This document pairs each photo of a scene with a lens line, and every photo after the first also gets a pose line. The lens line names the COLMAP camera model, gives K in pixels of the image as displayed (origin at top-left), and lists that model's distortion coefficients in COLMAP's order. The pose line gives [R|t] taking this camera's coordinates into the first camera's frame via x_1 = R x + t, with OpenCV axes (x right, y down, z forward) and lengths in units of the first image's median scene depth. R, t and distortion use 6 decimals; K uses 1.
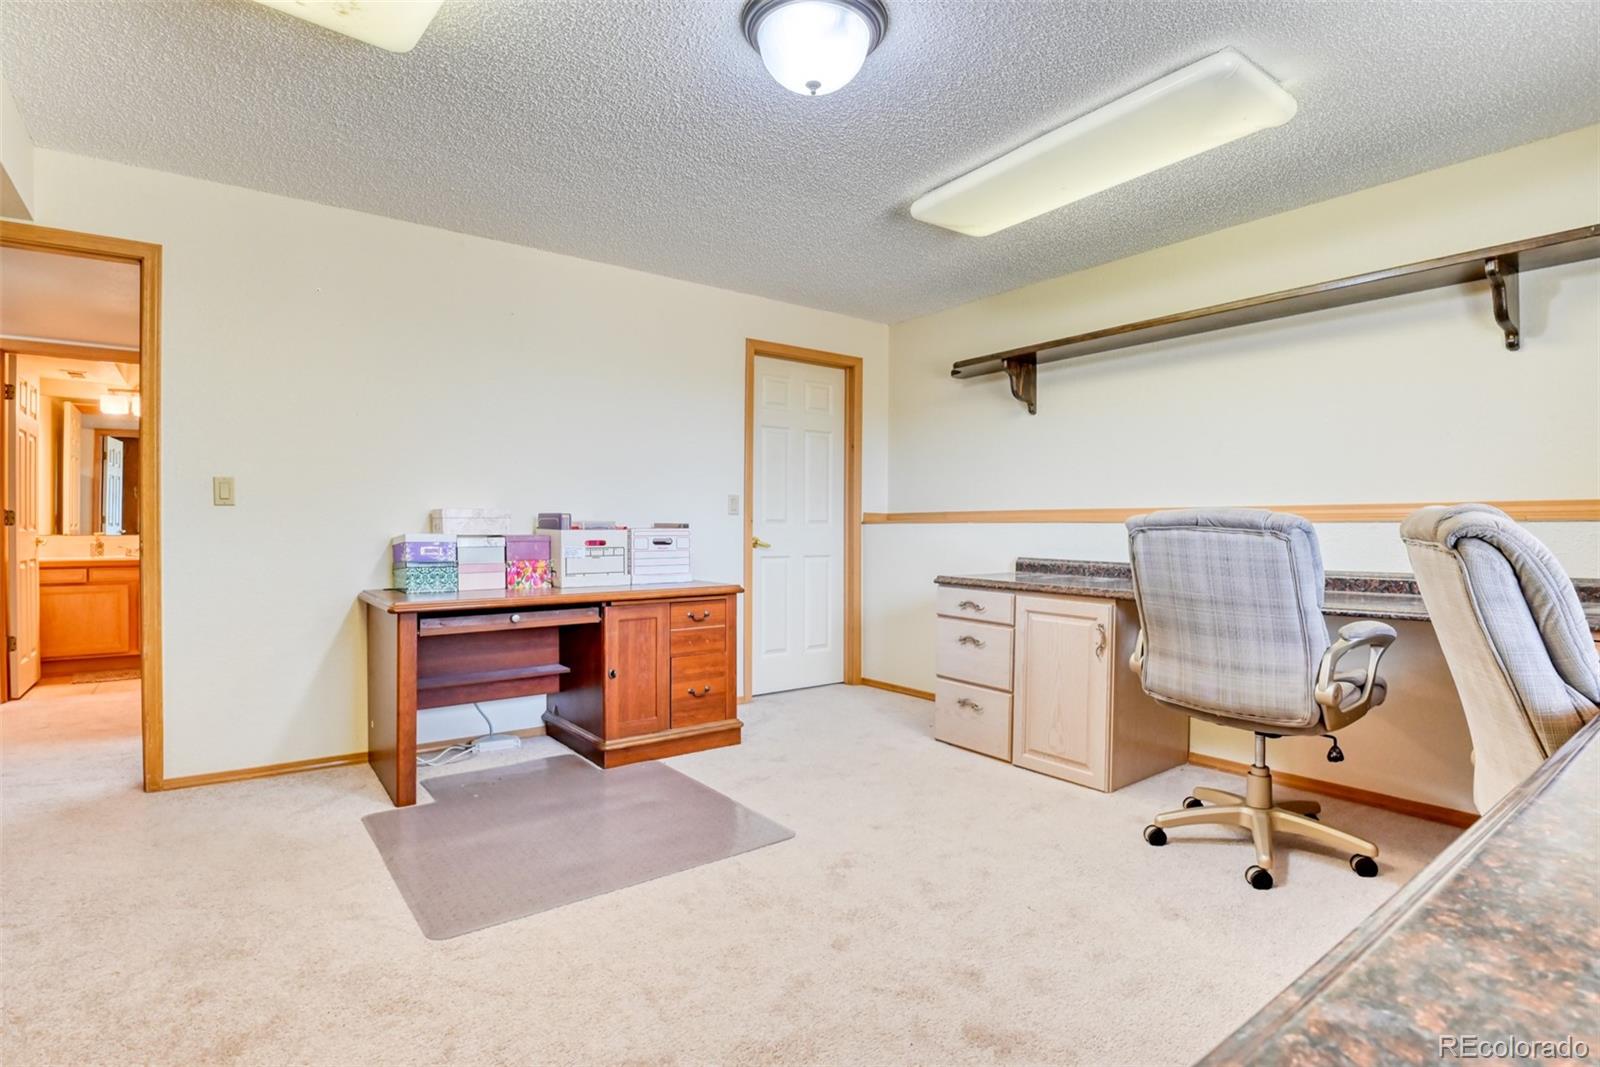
lens RADIAL K [[790.4, 0, 800.4], [0, 790.4, 528.2], [0, 0, 1]] dist [-0.003369, -0.000556]
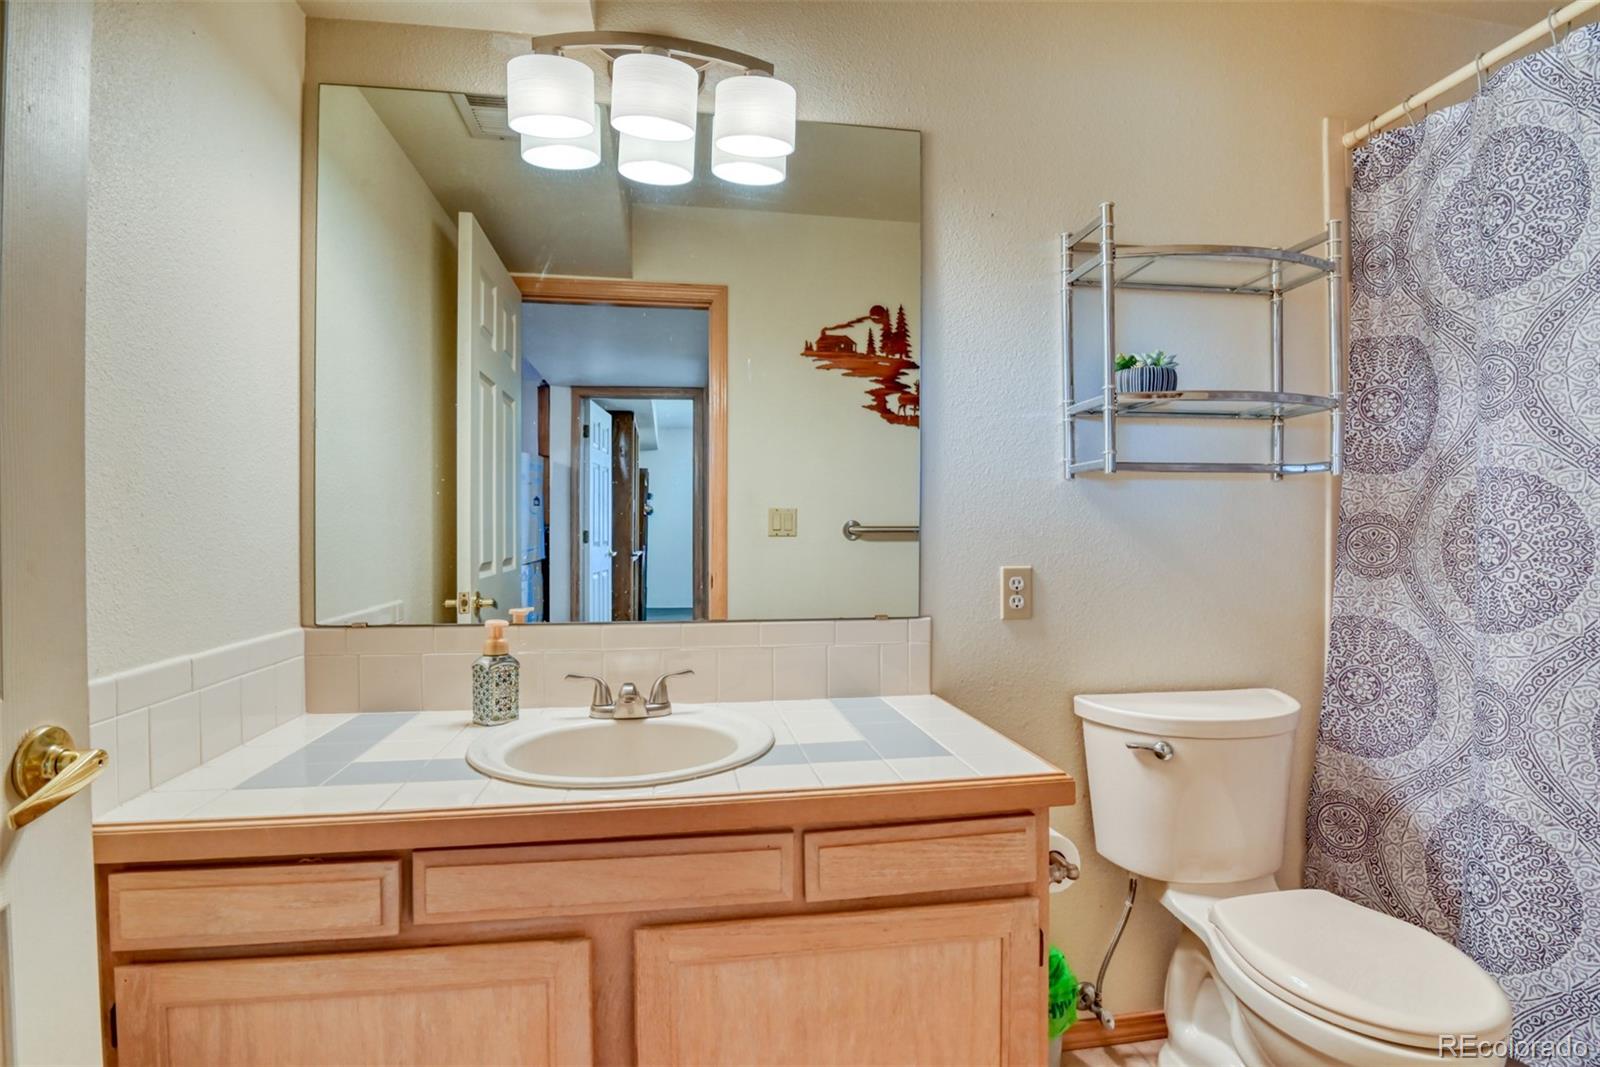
lens RADIAL K [[790.4, 0, 796.9], [0, 790.4, 532.7], [0, 0, 1]] dist [-0.003369, -0.000556]
pose [[0.882327, -0.002878, -0.470627, -0.727580], [0.000116, 0.999983, -0.005897, -0.019144], [0.470636, 0.005149, 0.882312, 0.864830]]
